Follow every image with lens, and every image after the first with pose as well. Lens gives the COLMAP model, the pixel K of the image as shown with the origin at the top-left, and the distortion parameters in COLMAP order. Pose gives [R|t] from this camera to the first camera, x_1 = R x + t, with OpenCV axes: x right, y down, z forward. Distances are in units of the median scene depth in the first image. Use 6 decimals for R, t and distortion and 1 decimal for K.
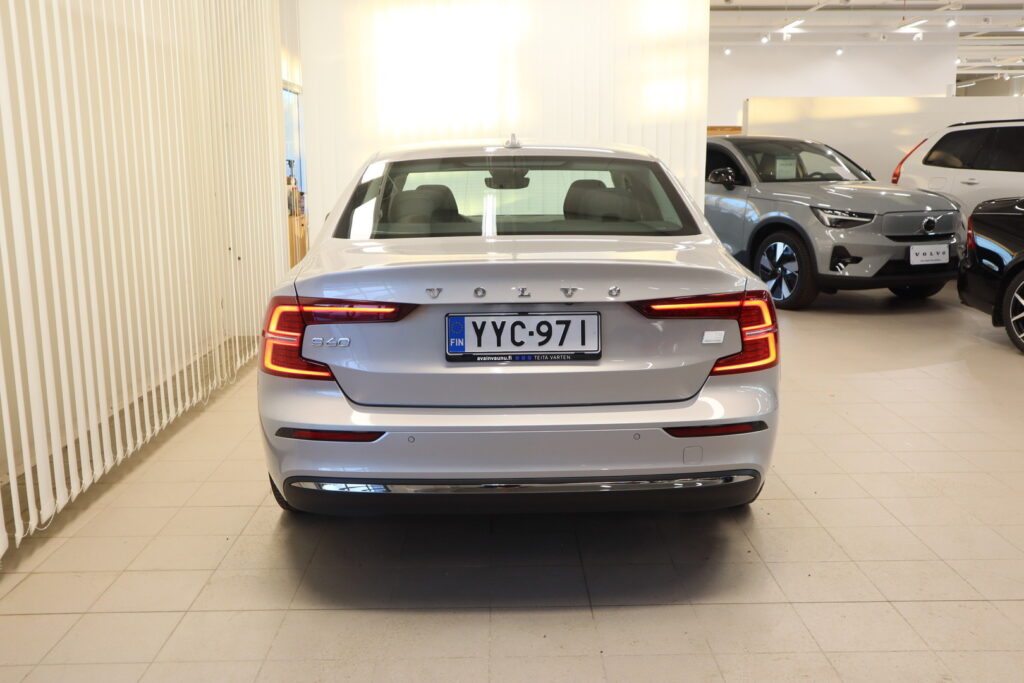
lens RADIAL K [[979.6, 0, 514.7], [0, 979.6, 345.9], [0, 0, 1]] dist [0.009082, 0.000000]
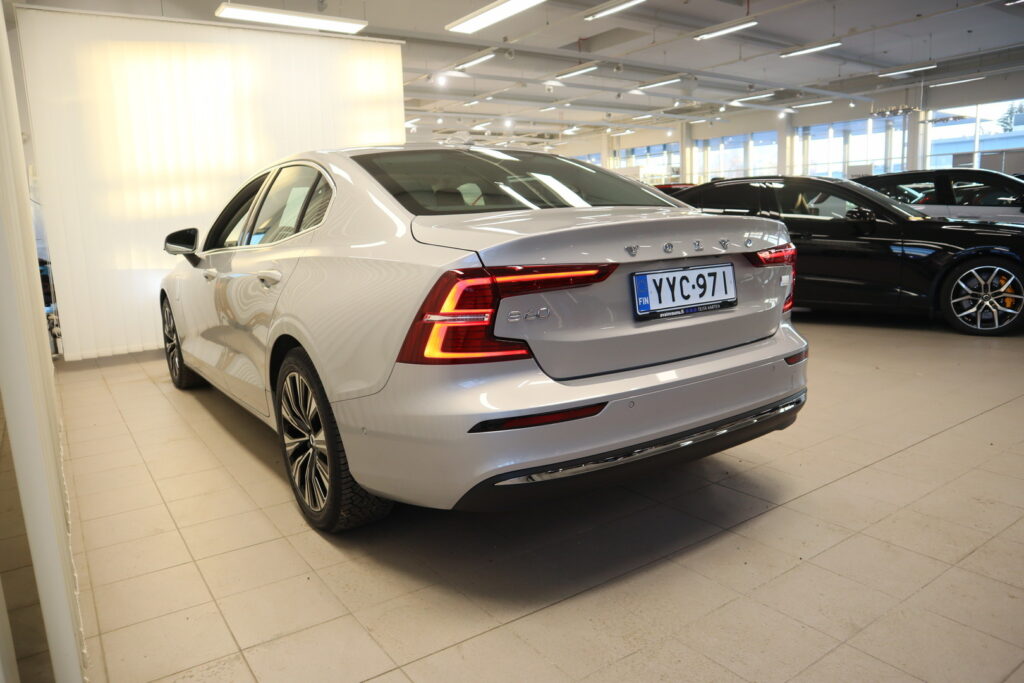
lens RADIAL K [[707.9, 0, 513.5], [0, 707.9, 338.4], [0, 0, 1]] dist [-0.085396, 0.035020]
pose [[0.827657, -0.115314, 0.549259, -0.563080], [0.131060, 0.991317, 0.010633, 0.008932], [-0.545716, 0.063185, 0.835584, 0.478020]]
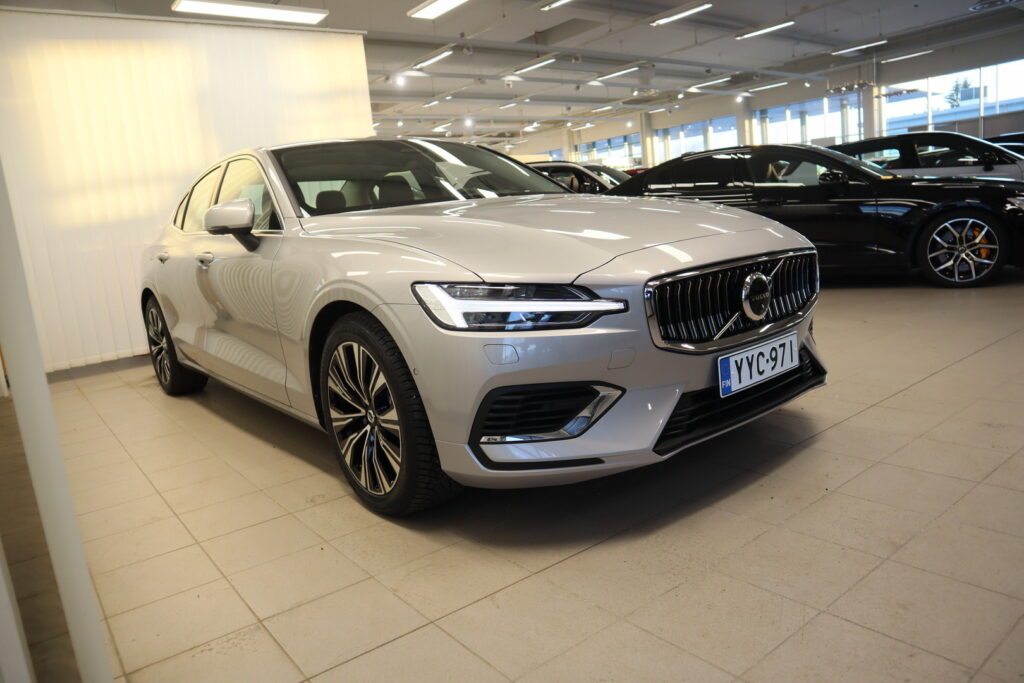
lens RADIAL K [[707.9, 0, 513.4], [0, 707.9, 339.0], [0, 0, 1]] dist [-0.085396, 0.035020]
pose [[0.795096, -0.166774, 0.583102, -0.589254], [0.196634, 0.980400, 0.012283, 0.064044], [-0.573722, 0.104891, 0.812306, 0.526327]]
